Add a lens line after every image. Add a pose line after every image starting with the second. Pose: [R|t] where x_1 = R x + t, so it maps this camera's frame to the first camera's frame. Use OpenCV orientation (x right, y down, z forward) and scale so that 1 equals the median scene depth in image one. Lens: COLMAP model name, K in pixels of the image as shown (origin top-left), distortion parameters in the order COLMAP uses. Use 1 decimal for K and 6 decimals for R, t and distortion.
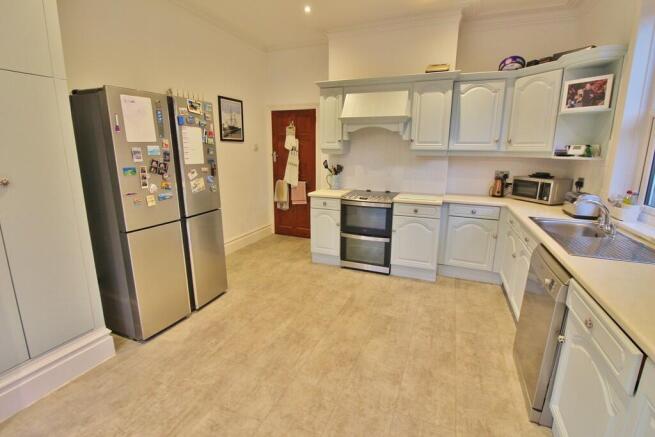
lens RADIAL K [[304.5, 0, 330.8], [0, 304.5, 213.0], [0, 0, 1]] dist [0.001768, -0.012640]
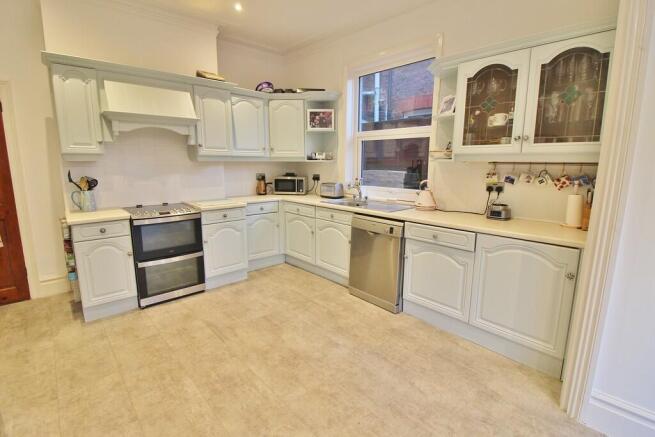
lens RADIAL K [[304.5, 0, 330.8], [0, 304.5, 213.0], [0, 0, 1]] dist [0.001768, -0.012640]
pose [[0.429471, -0.157242, 0.889286, -0.462765], [0.187126, 0.978848, 0.082707, -0.033977], [-0.883481, 0.130888, 0.449811, 0.244034]]
